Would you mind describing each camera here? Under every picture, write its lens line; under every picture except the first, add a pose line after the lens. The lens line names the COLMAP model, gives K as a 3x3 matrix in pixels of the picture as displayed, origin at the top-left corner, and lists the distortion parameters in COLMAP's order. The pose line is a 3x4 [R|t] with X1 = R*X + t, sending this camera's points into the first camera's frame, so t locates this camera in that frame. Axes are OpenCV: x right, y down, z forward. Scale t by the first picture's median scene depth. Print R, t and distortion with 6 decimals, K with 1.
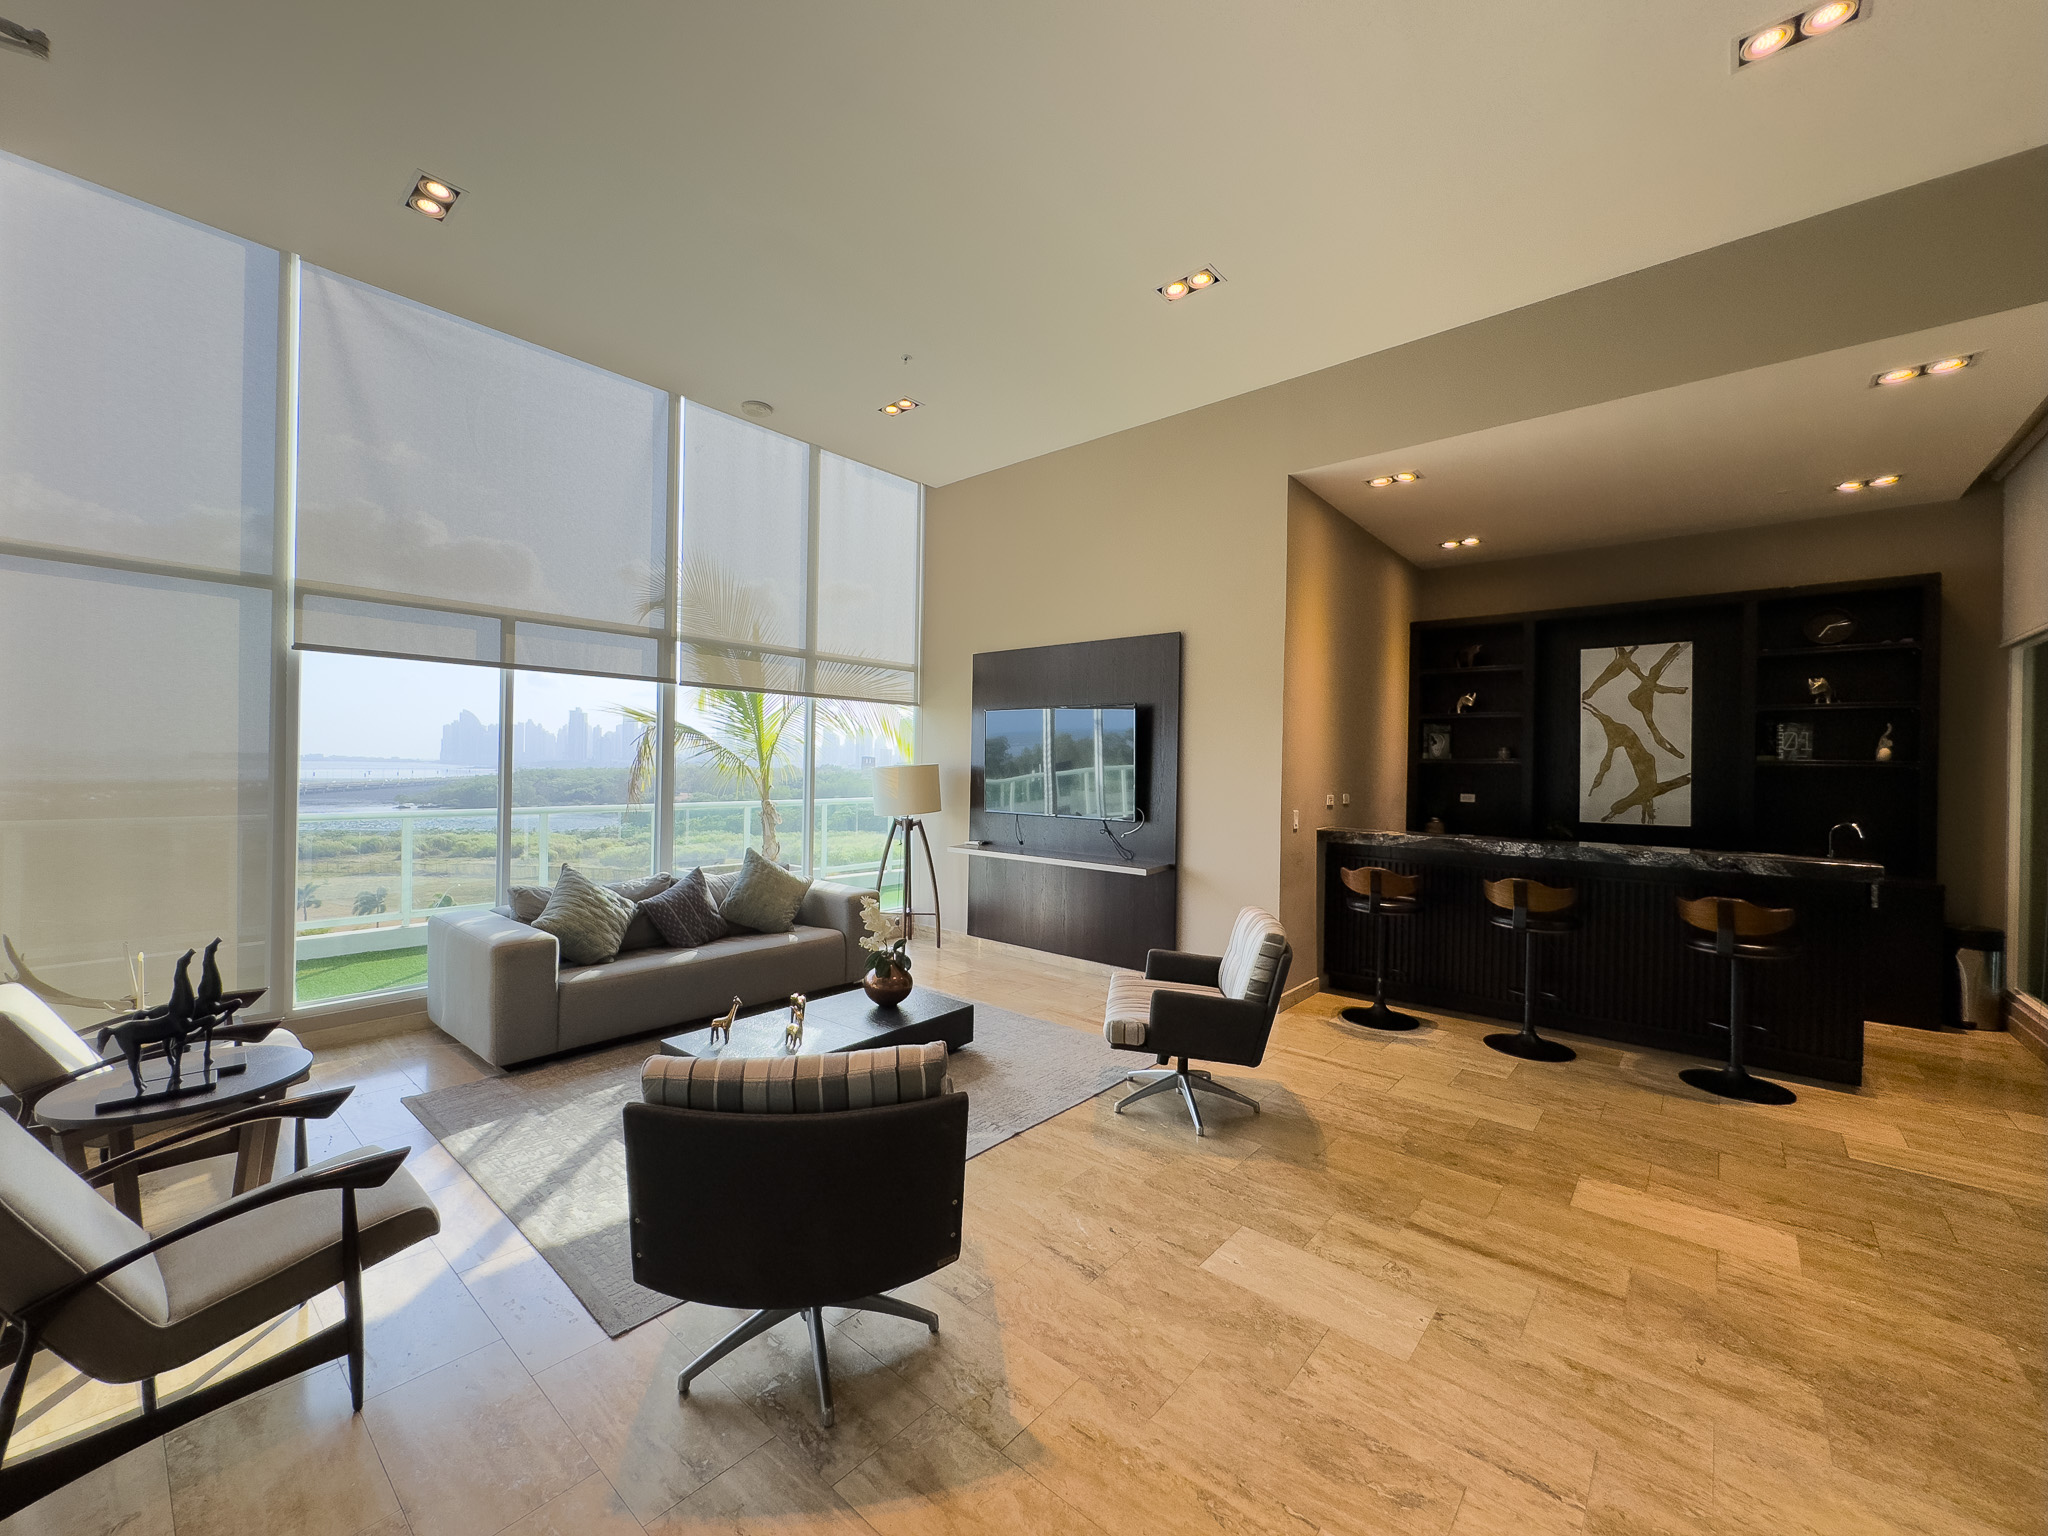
lens RADIAL K [[813.1, 0, 1029.8], [0, 813.1, 764.7], [0, 0, 1]] dist [-0.000522, -0.001030]
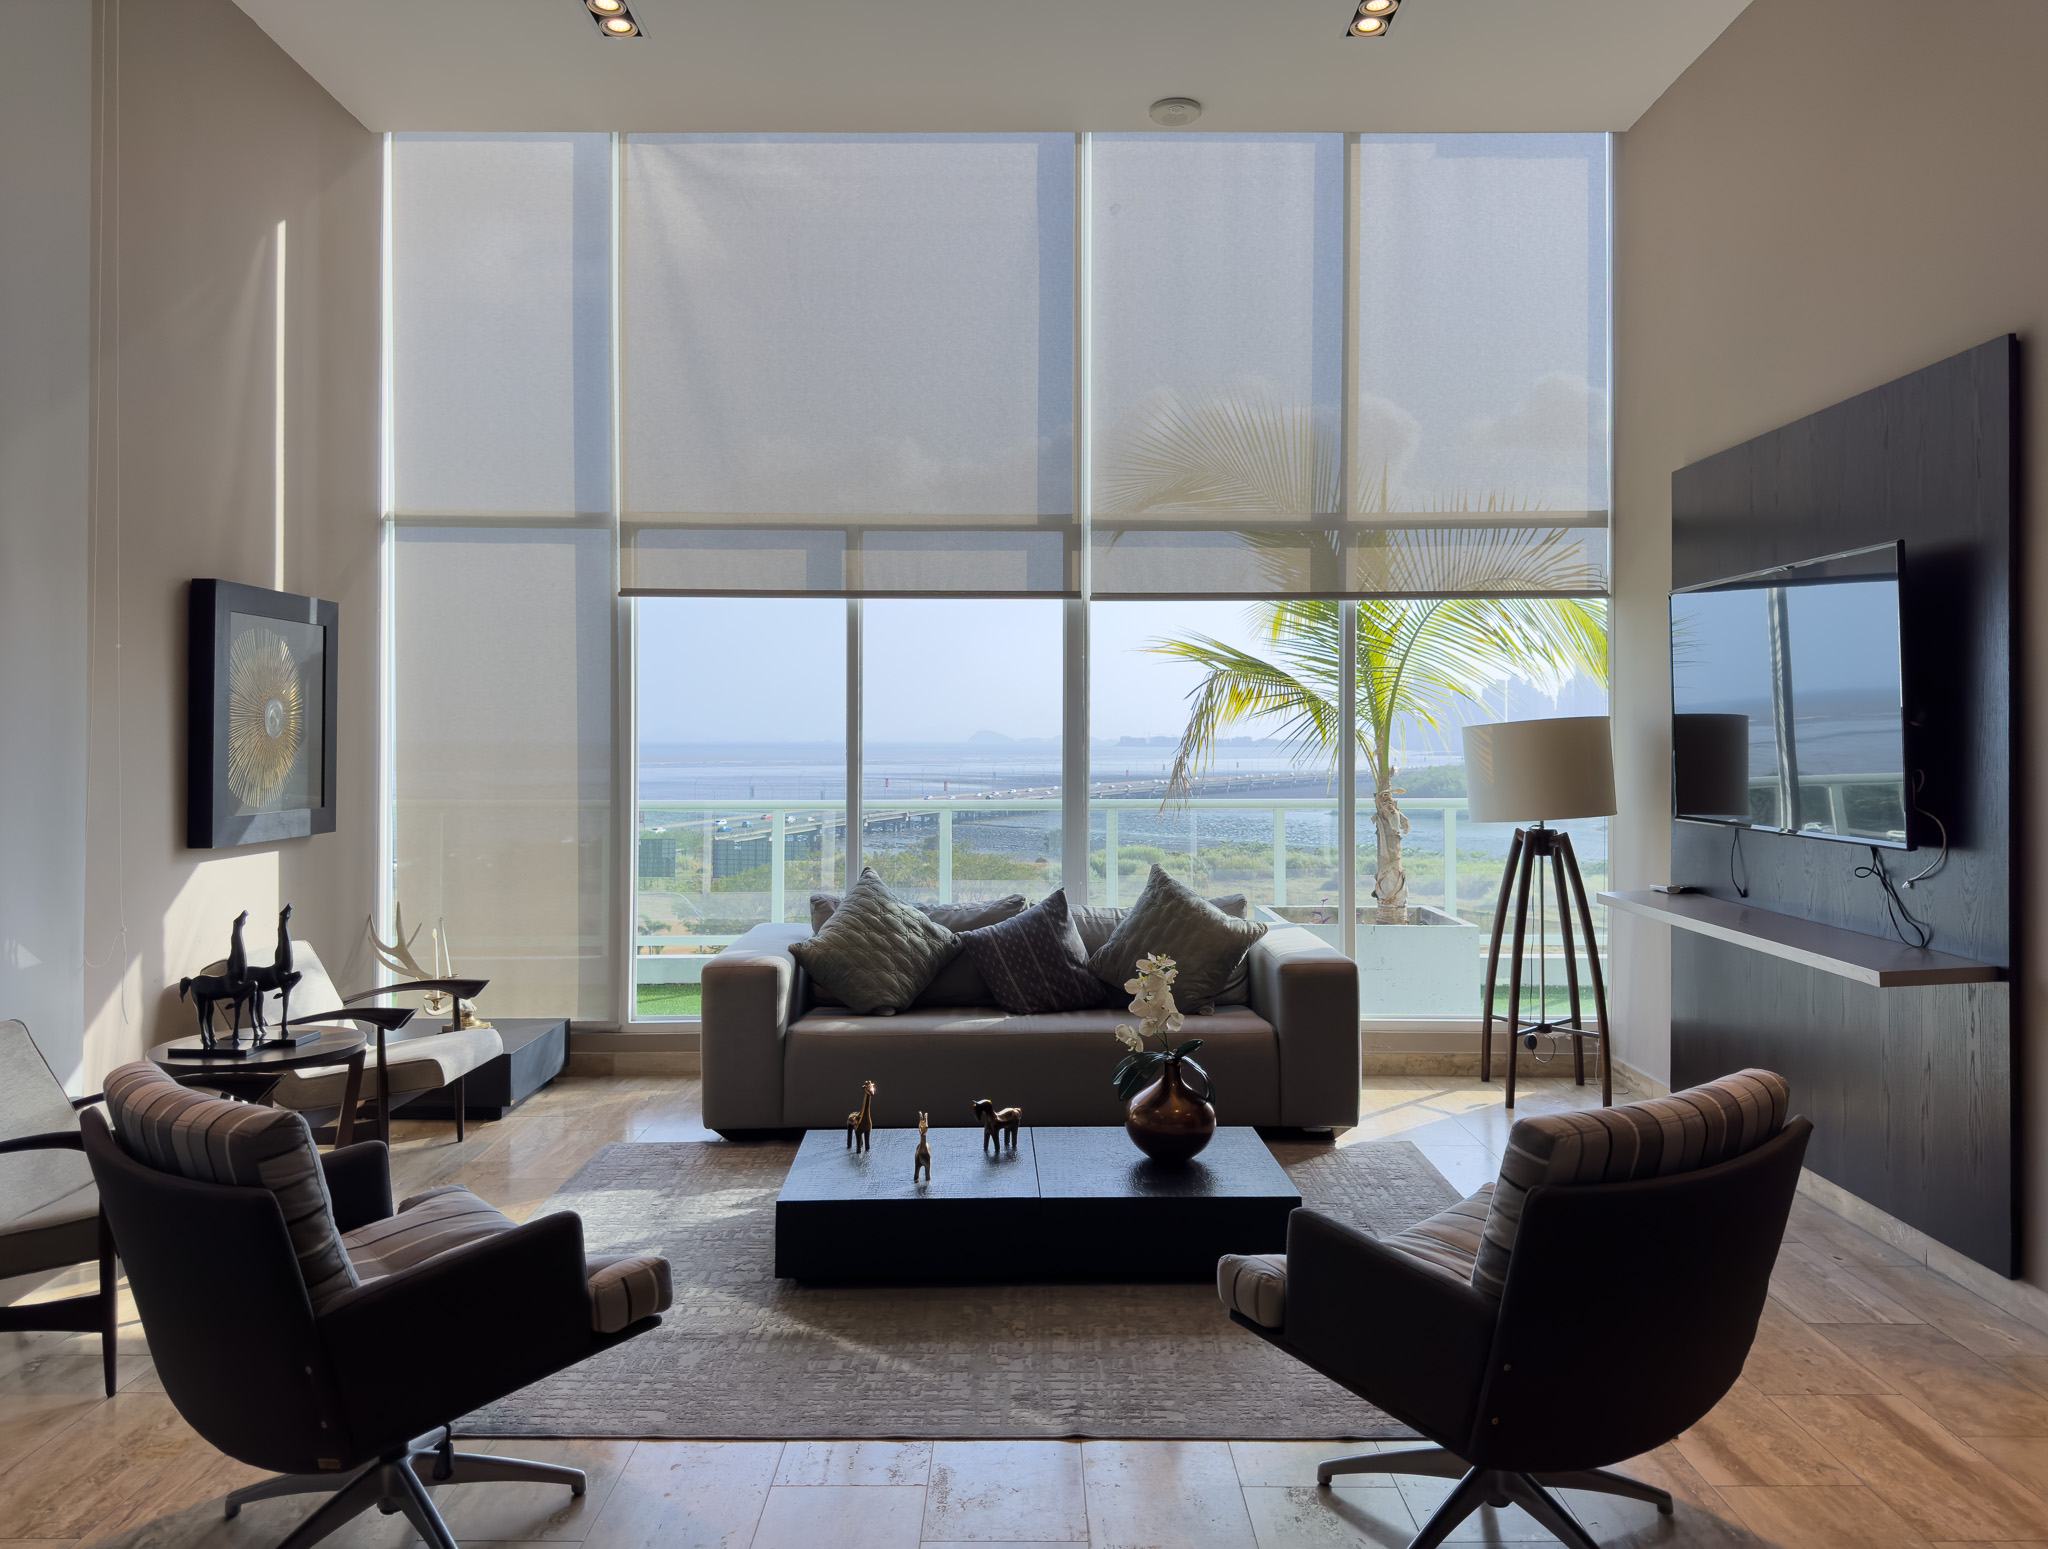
lens RADIAL K [[1413.8, 0, 1025.9], [0, 1413.8, 773.7], [0, 0, 1]] dist [0.002736, -0.006627]
pose [[0.651107, 0.003114, -0.758979, 0.379396], [0.011588, 0.999834, 0.014043, 0.021649], [0.758897, -0.017939, 0.650963, 0.265397]]
